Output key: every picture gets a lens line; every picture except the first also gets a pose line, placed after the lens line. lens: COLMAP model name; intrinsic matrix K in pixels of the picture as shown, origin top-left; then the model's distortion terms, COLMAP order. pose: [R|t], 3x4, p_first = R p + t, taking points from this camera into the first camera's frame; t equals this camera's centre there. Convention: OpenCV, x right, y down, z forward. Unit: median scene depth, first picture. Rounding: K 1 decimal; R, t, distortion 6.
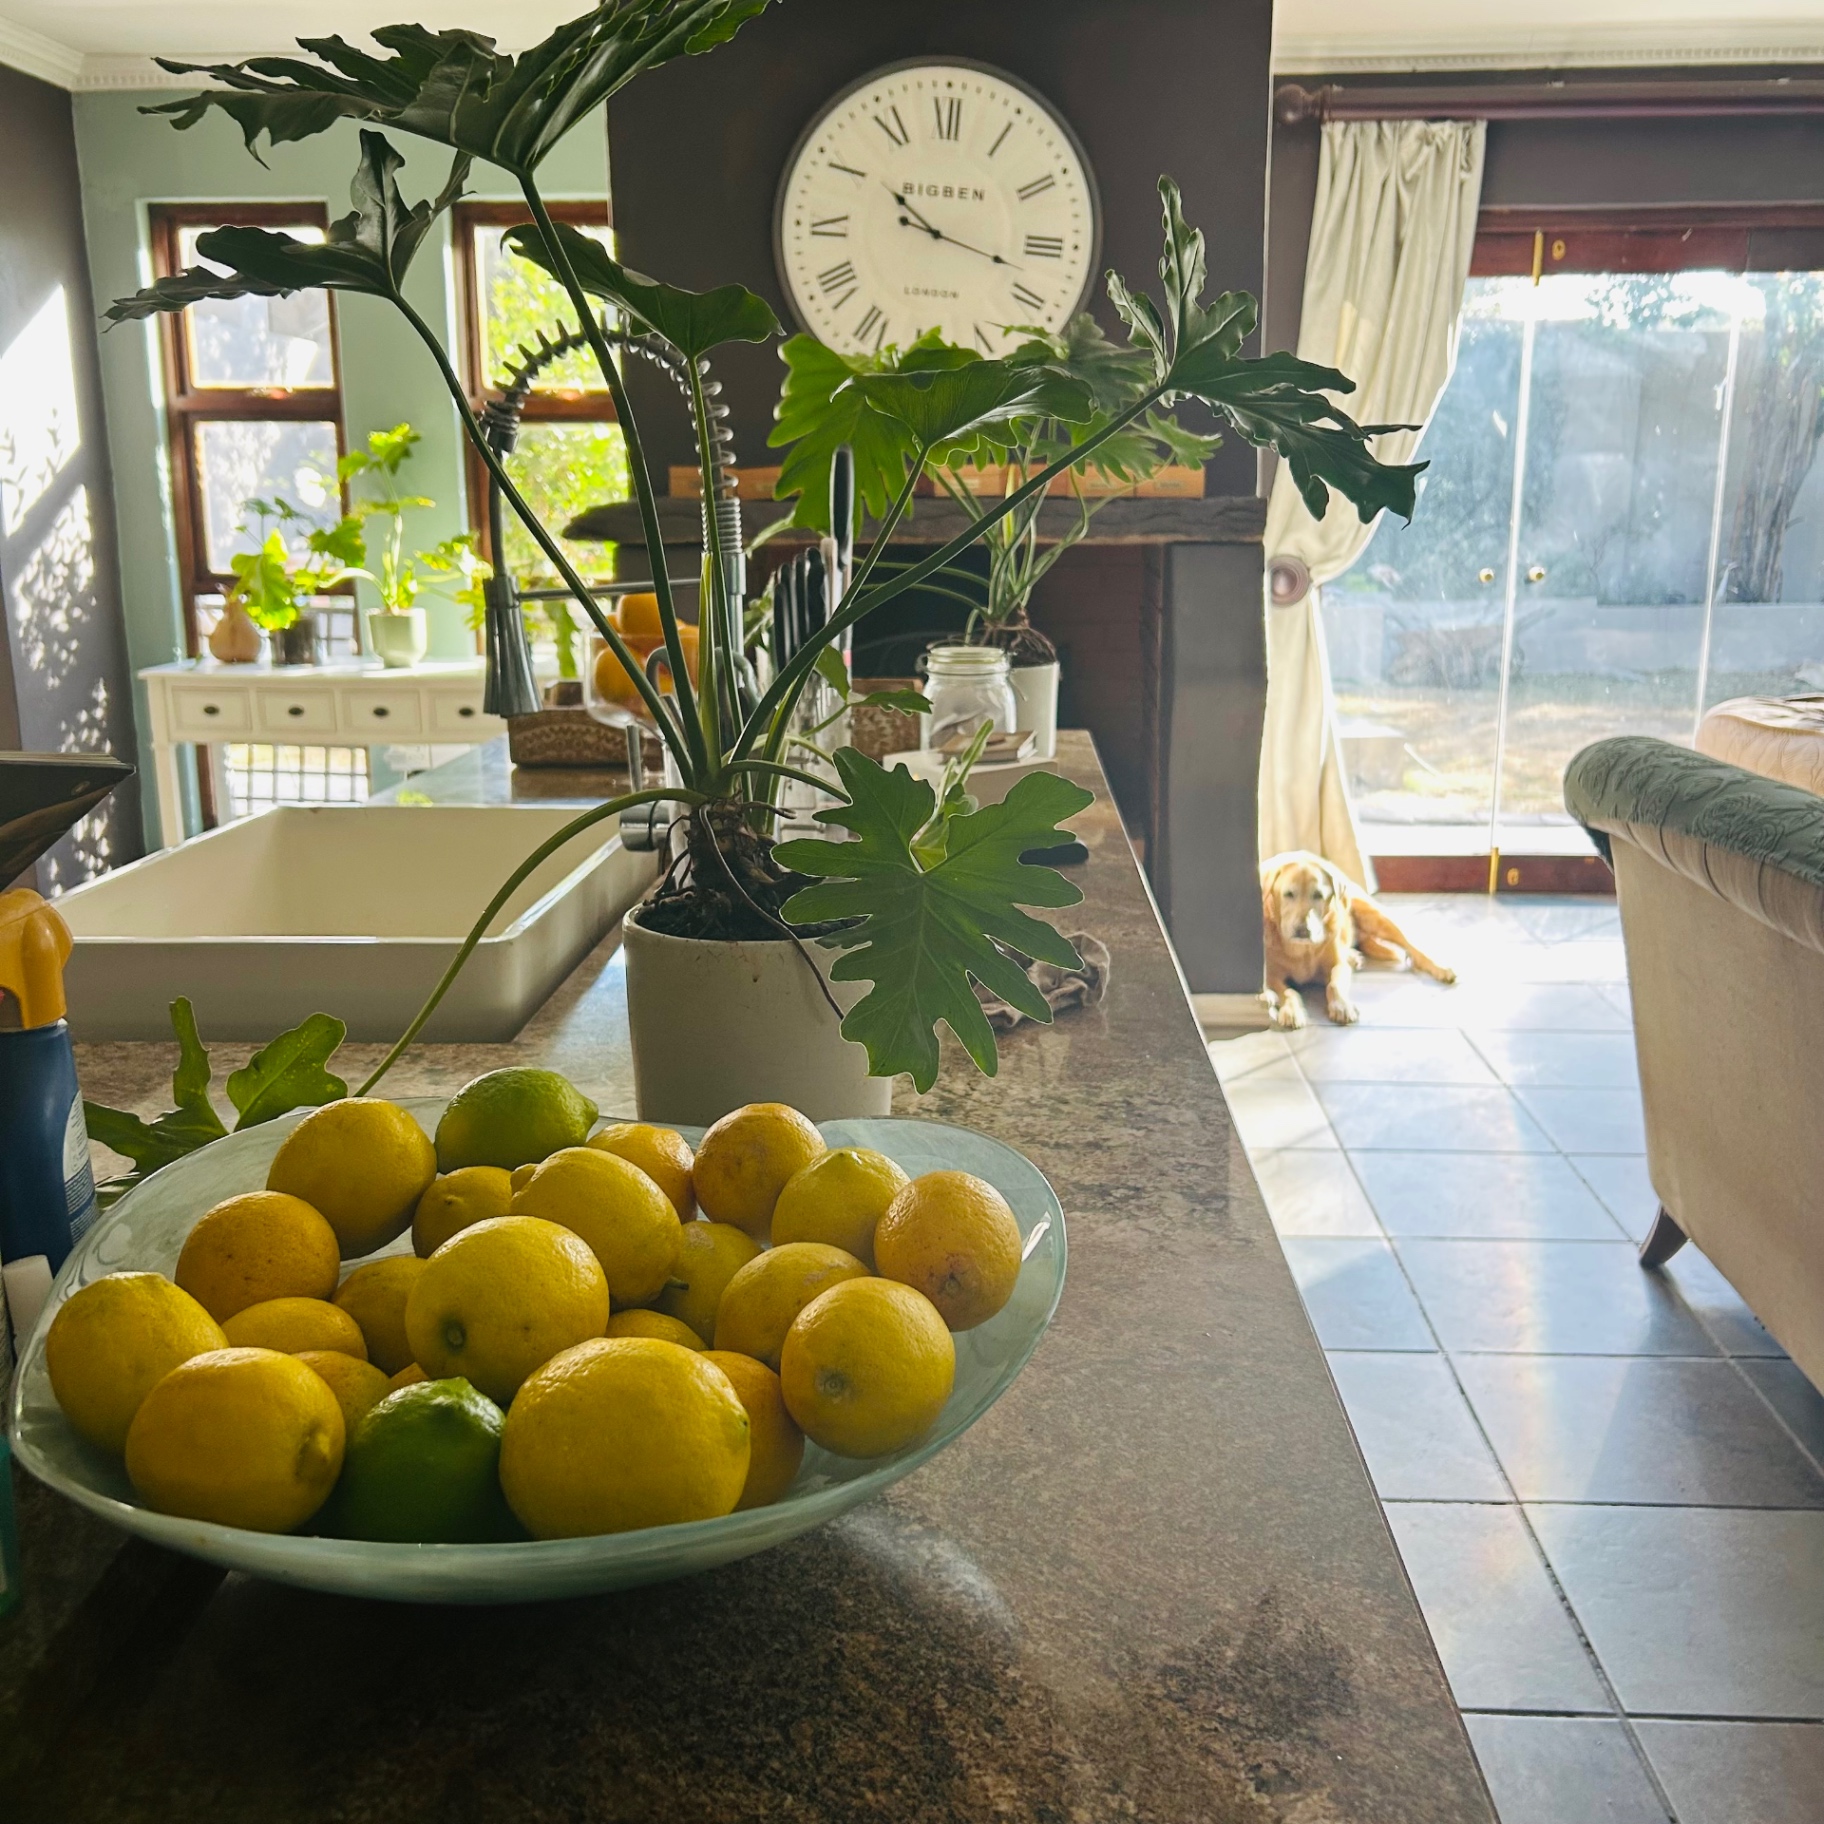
lens RADIAL K [[1780.0, 0, 912.0], [0, 1780.0, 912.0], [0, 0, 1]] dist [0.016361, -0.023351]
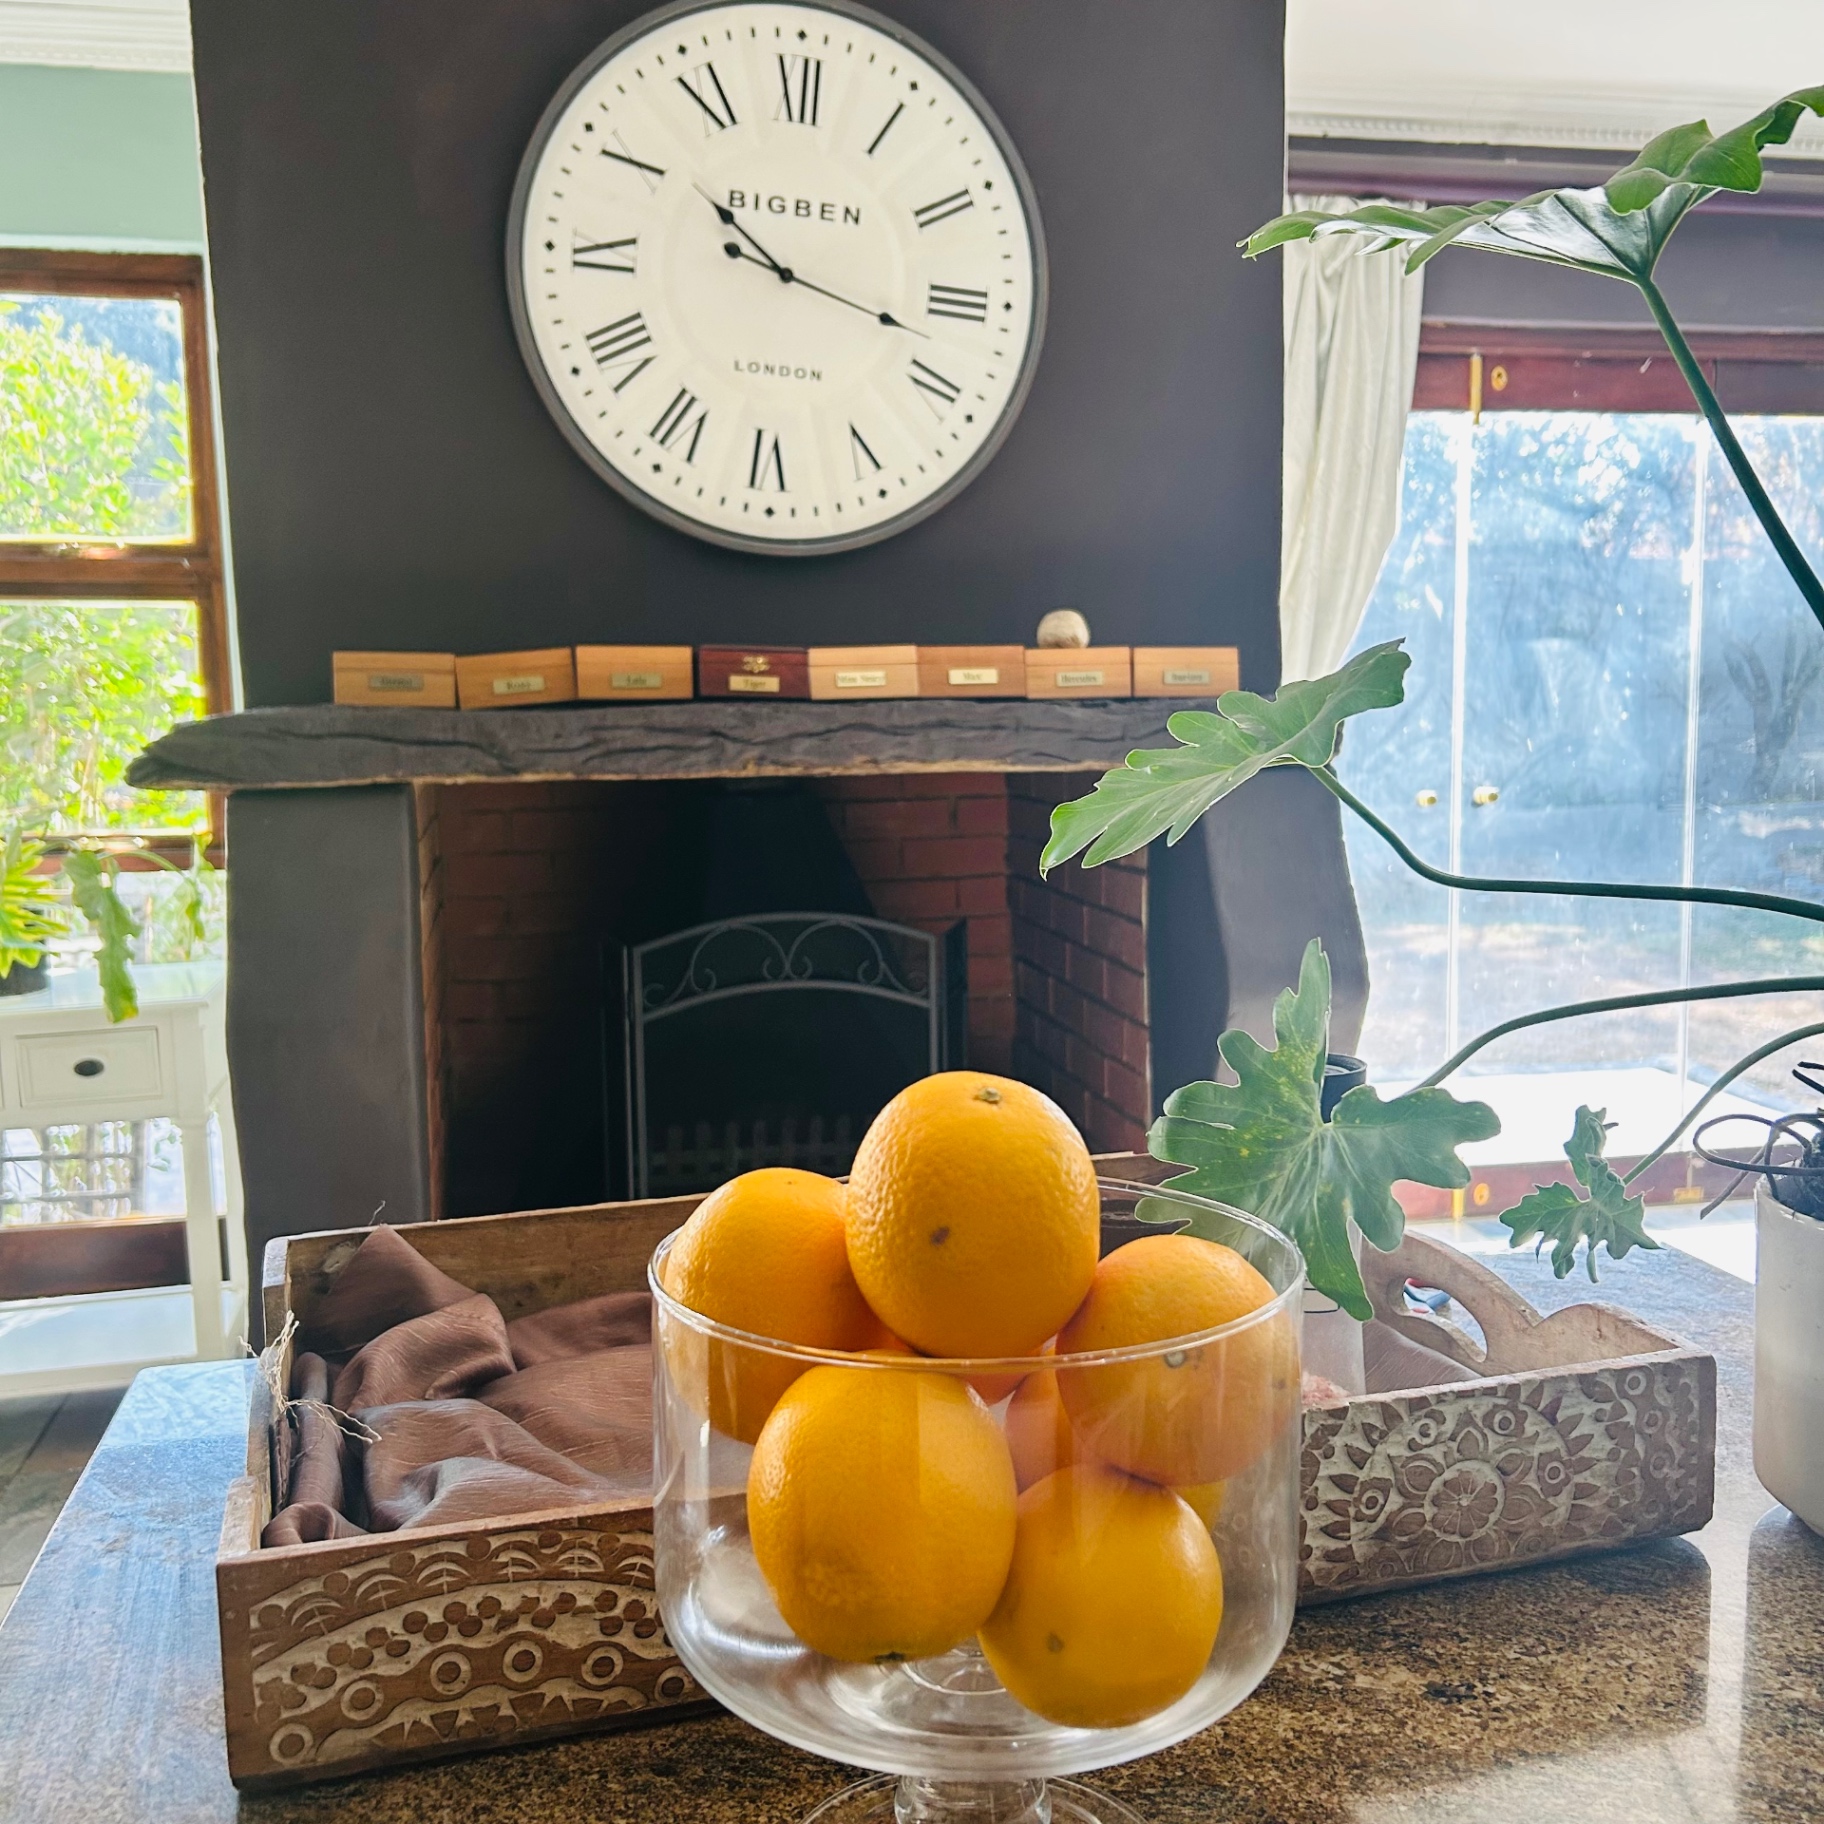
lens RADIAL K [[1787.3, 0, 912.0], [0, 1787.3, 912.0], [0, 0, 1]] dist [0.089772, -0.203272]
pose [[0.963795, -0.041974, 0.263319, -0.096657], [0.072676, 0.991495, -0.107961, -0.081262], [-0.256548, 0.123189, 0.958649, 0.361006]]
